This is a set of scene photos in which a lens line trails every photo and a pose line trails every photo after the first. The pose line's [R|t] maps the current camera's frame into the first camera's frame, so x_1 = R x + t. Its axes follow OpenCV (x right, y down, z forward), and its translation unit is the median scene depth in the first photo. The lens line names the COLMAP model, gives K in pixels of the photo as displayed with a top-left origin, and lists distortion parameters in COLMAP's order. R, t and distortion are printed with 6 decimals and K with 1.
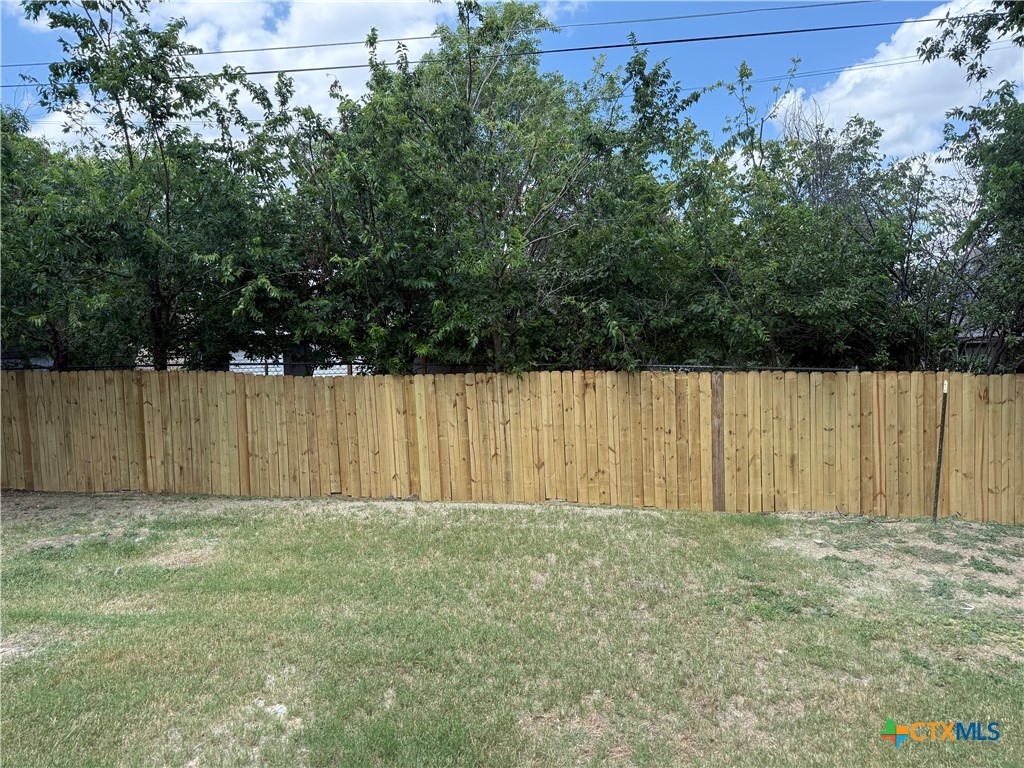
lens RADIAL K [[725.5, 0, 516.4], [0, 725.5, 390.1], [0, 0, 1]] dist [0.078675, -0.070077]
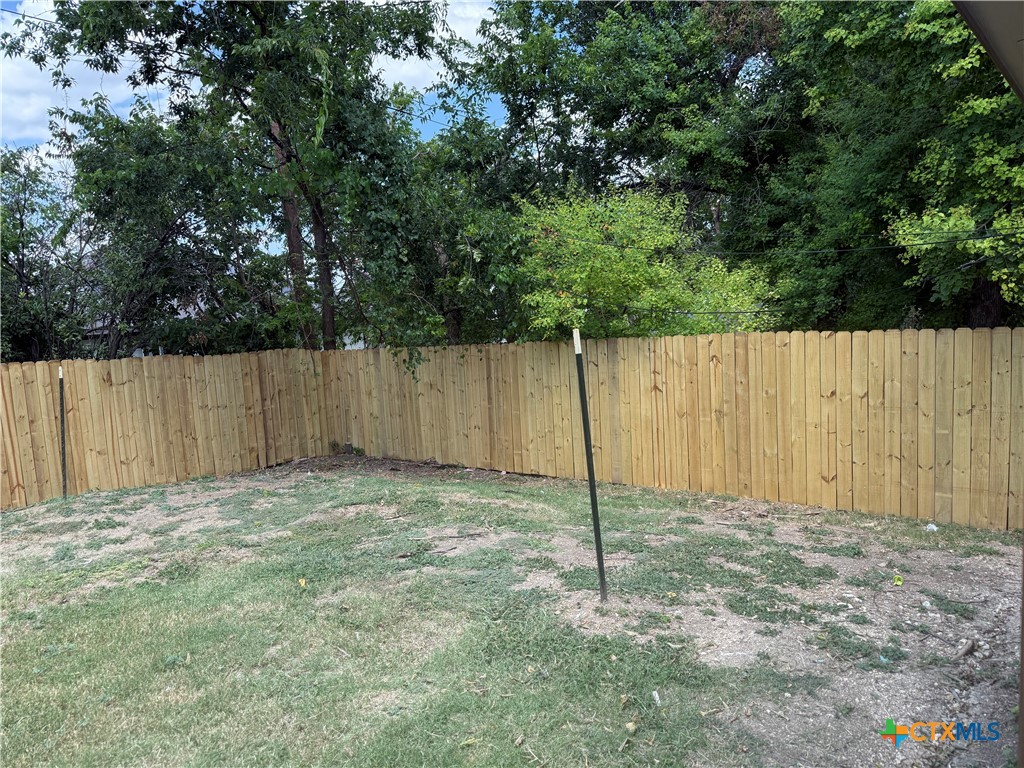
lens RADIAL K [[725.5, 0, 516.4], [0, 725.5, 390.1], [0, 0, 1]] dist [0.078675, -0.070077]
pose [[0.518608, -0.095439, 0.849669, 0.007561], [0.088392, 0.994410, 0.057746, 0.015159], [-0.850431, 0.045157, 0.524145, -0.107254]]
